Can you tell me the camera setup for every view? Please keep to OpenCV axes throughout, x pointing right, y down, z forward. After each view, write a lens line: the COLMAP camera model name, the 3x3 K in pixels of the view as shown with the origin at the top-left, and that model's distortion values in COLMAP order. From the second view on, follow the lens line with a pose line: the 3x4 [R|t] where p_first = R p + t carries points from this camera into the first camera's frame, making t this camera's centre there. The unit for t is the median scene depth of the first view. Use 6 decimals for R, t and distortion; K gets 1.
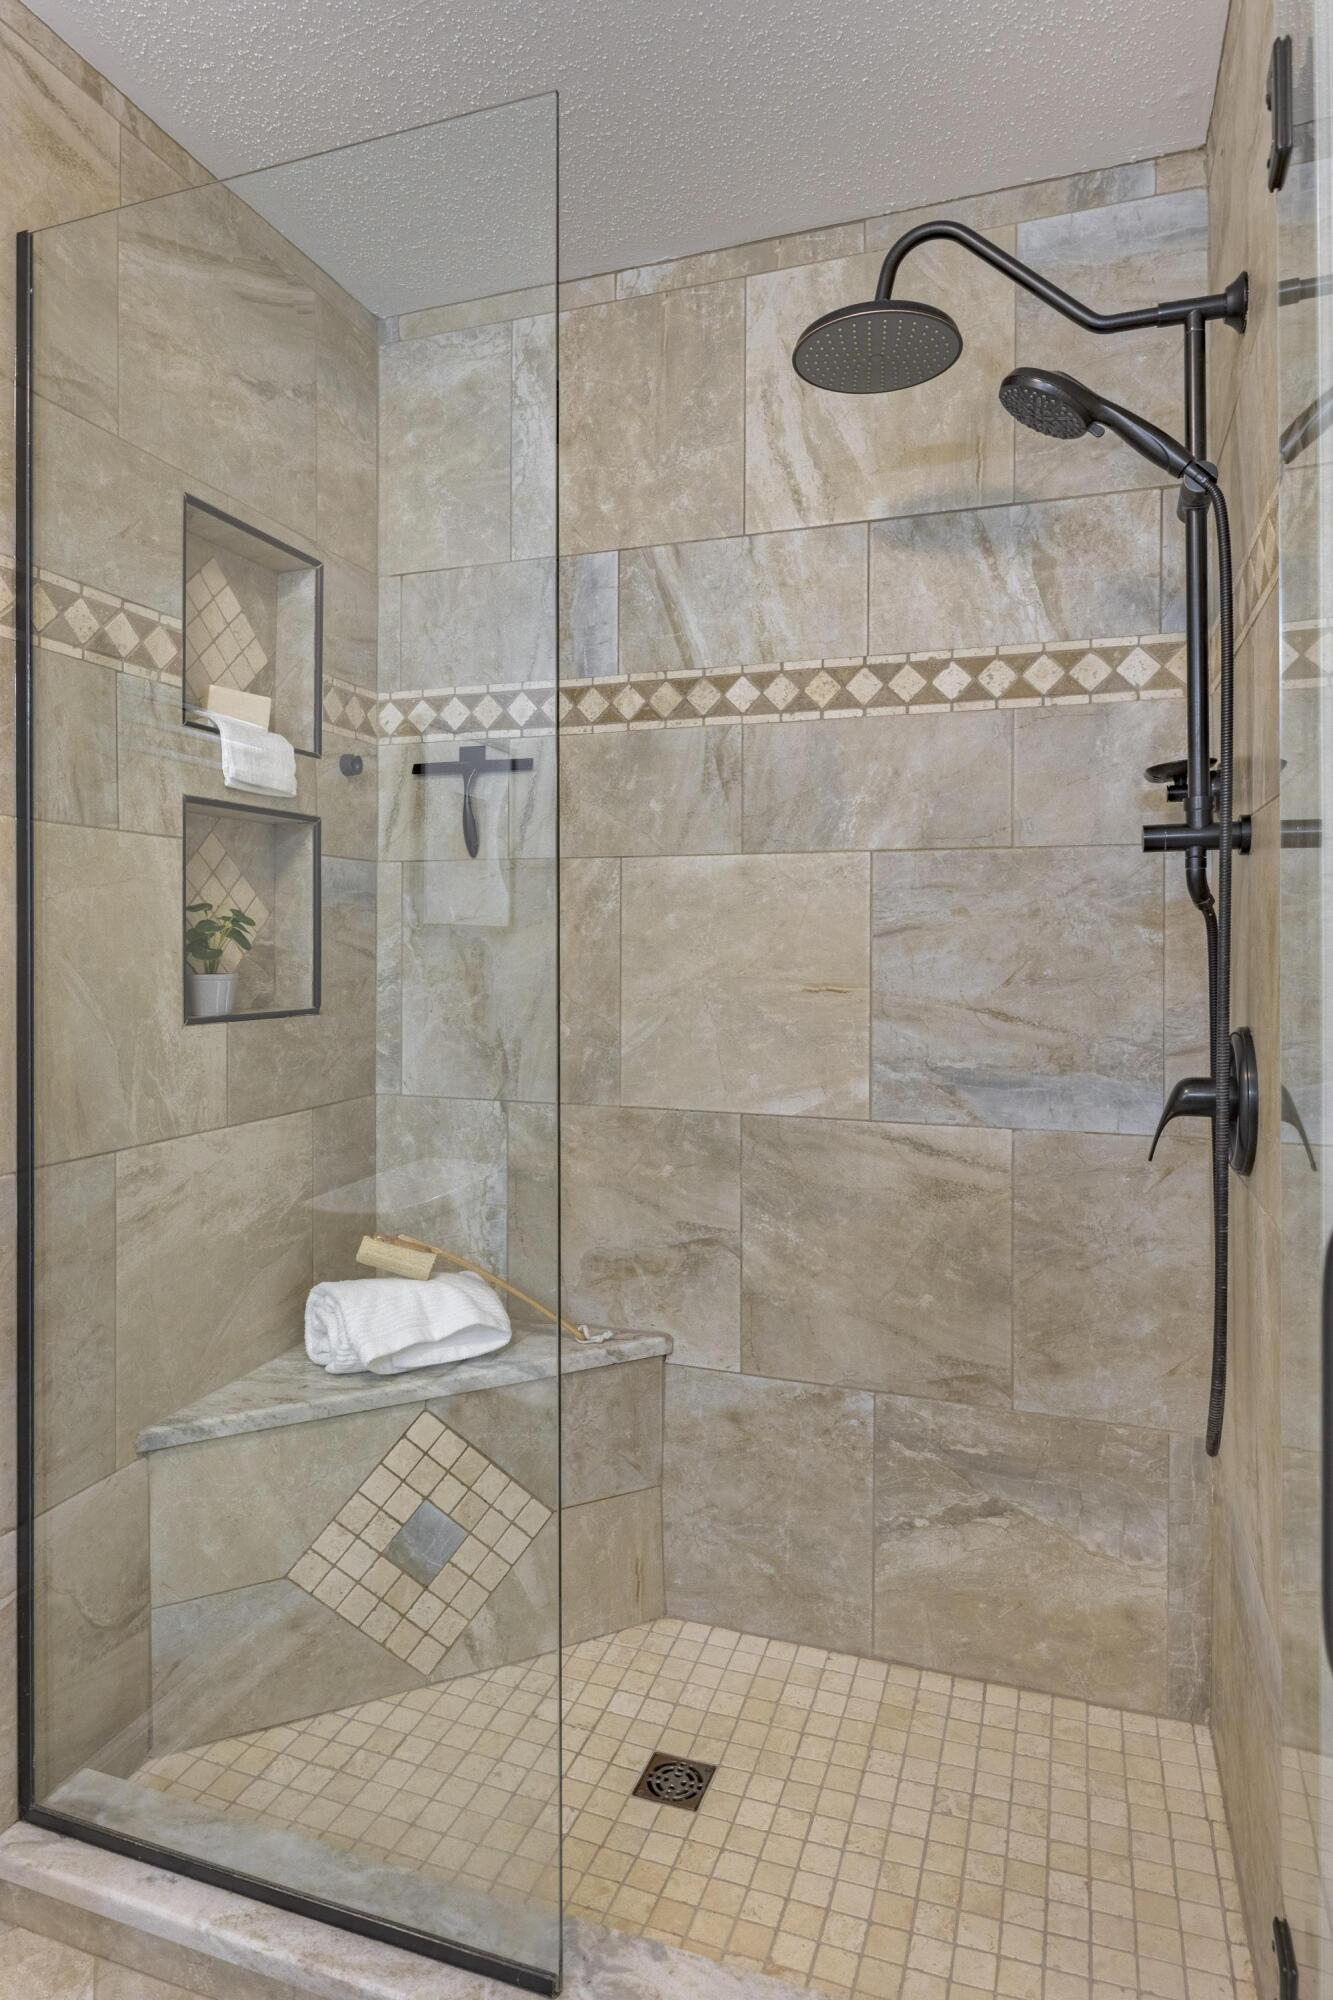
lens RADIAL K [[1094.3, 0, 672.3], [0, 1094.3, 945.9], [0, 0, 1]] dist [-0.002659, -0.000615]
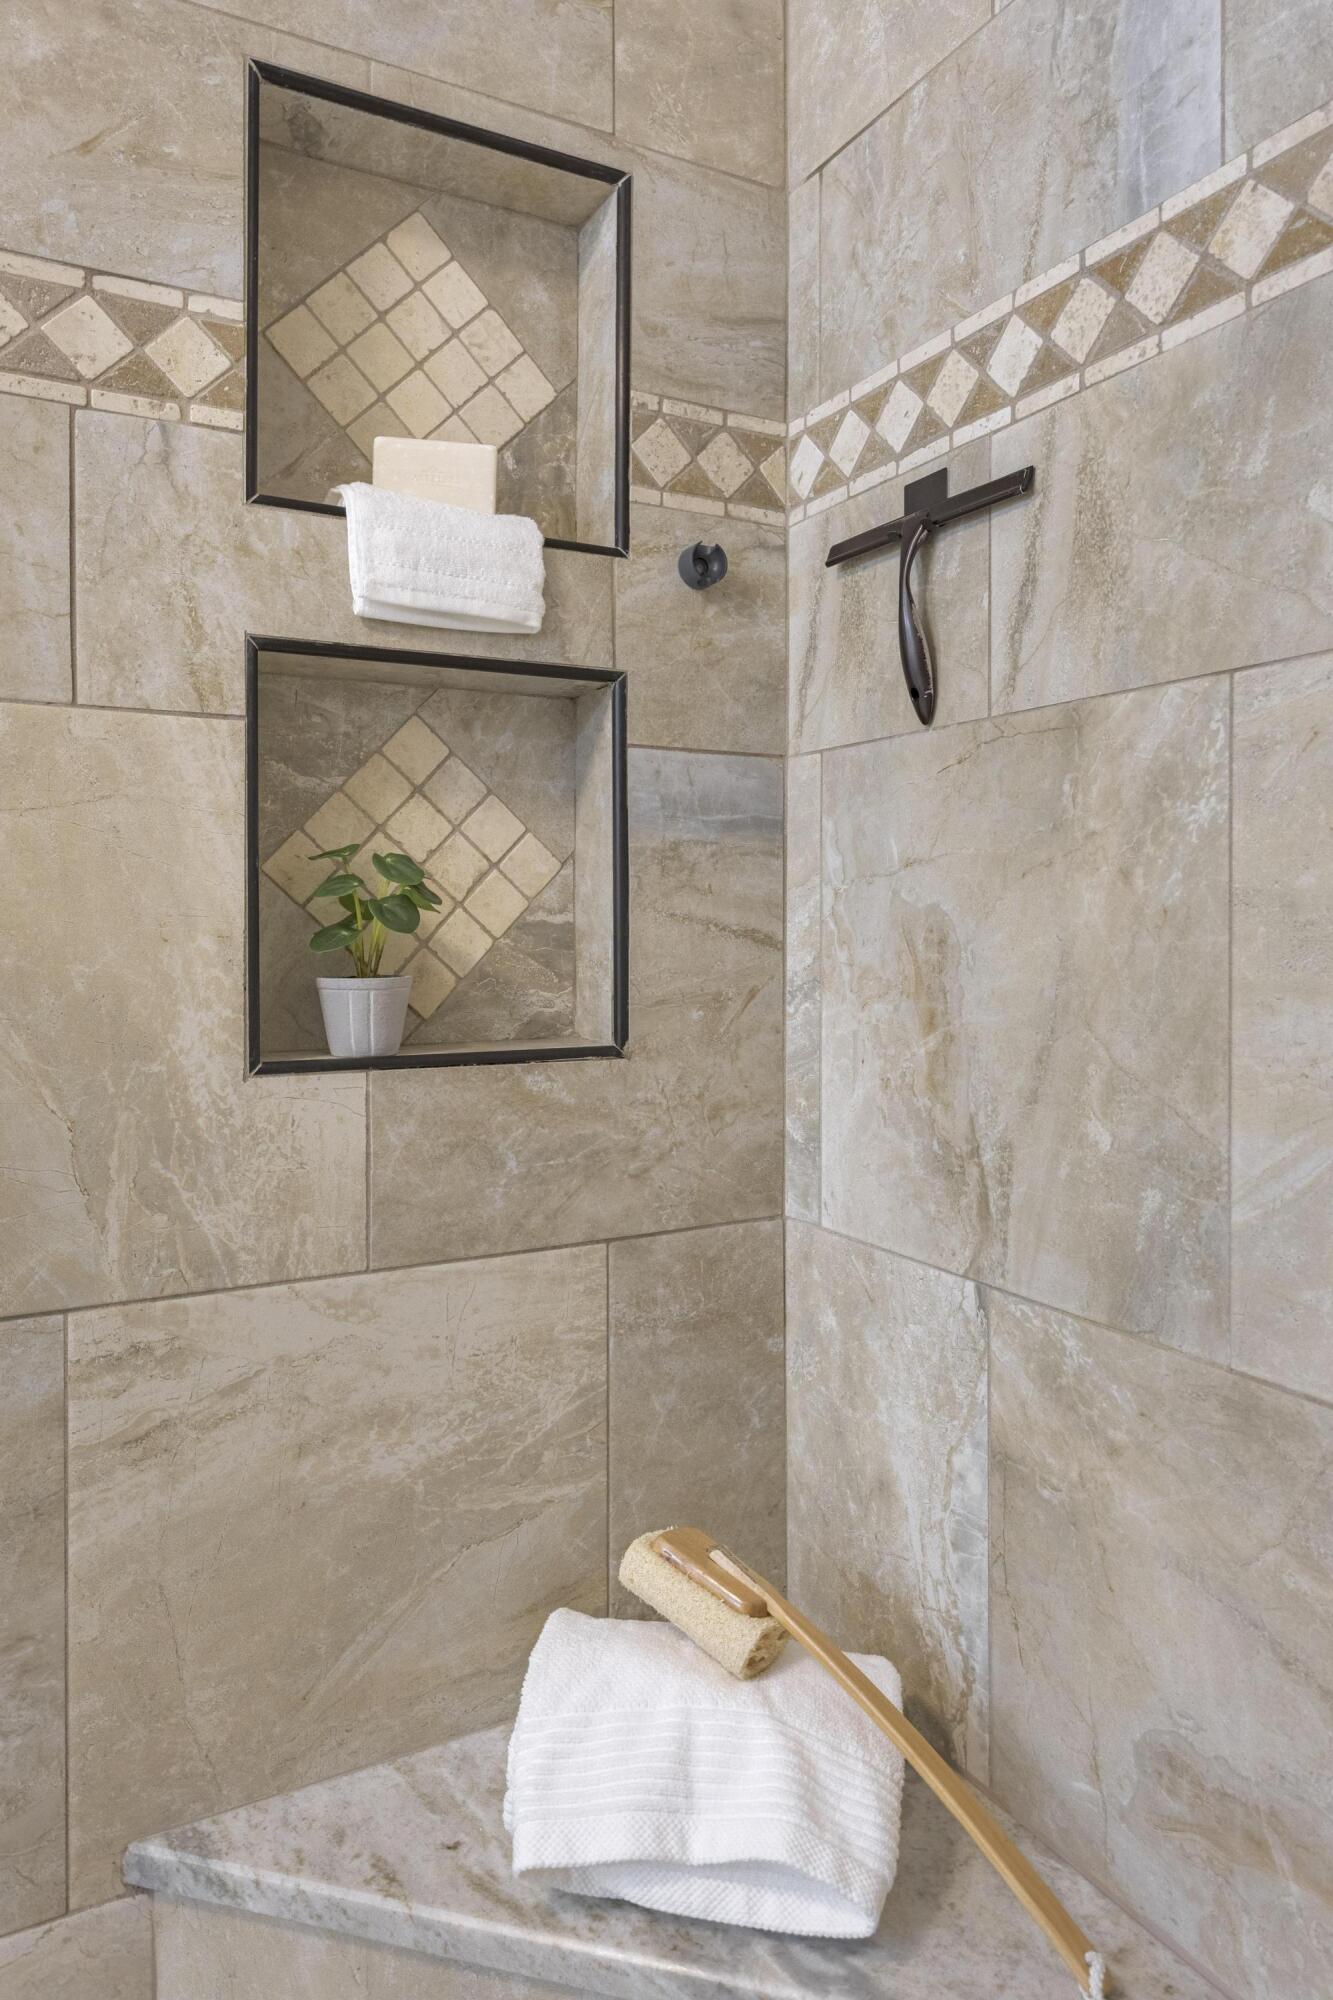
lens RADIAL K [[1312.1, 0, 668.5], [0, 1312.1, 930.2], [0, 0, 1]] dist [0.000714, -0.003099]
pose [[0.743776, -0.001214, -0.668428, 0.102572], [0.002442, 0.999997, 0.000901, 0.002419], [0.668424, -0.002303, 0.743777, 0.556130]]
